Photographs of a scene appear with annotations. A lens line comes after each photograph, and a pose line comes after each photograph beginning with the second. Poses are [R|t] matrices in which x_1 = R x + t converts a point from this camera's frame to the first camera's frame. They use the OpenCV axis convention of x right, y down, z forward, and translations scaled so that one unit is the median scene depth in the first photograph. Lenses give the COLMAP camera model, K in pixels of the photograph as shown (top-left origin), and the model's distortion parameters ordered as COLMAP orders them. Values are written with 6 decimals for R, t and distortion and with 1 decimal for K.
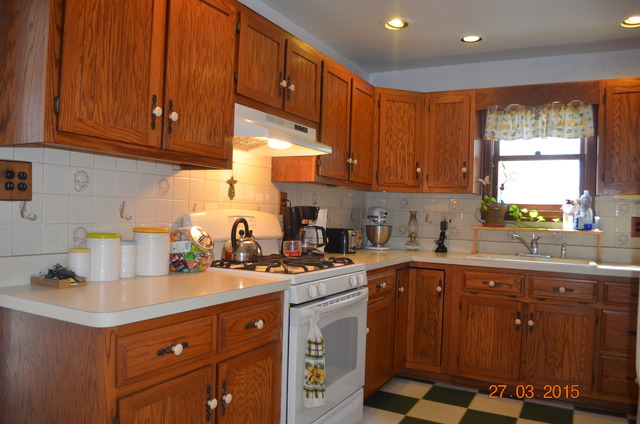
lens RADIAL K [[506.0, 0, 320.0], [0, 506.0, 212.0], [0, 0, 1]] dist [-0.069848, 0.002420]
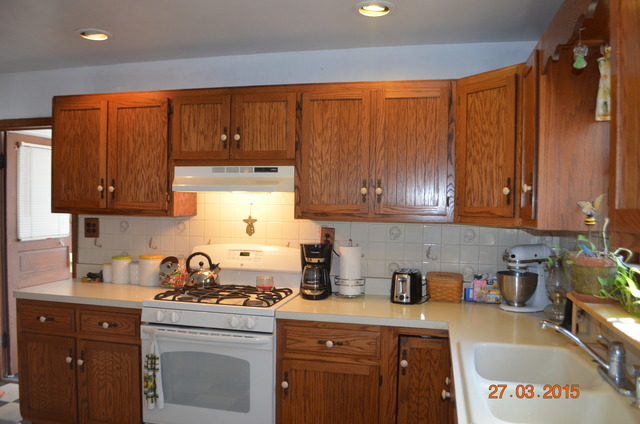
lens RADIAL K [[506.0, 0, 320.0], [0, 506.0, 212.0], [0, 0, 1]] dist [-0.069848, 0.002420]
pose [[0.255237, -0.009567, -0.966831, 1.135723], [-0.005012, 0.999925, -0.011217, -0.075989], [0.966866, 0.007708, 0.255170, 0.956036]]
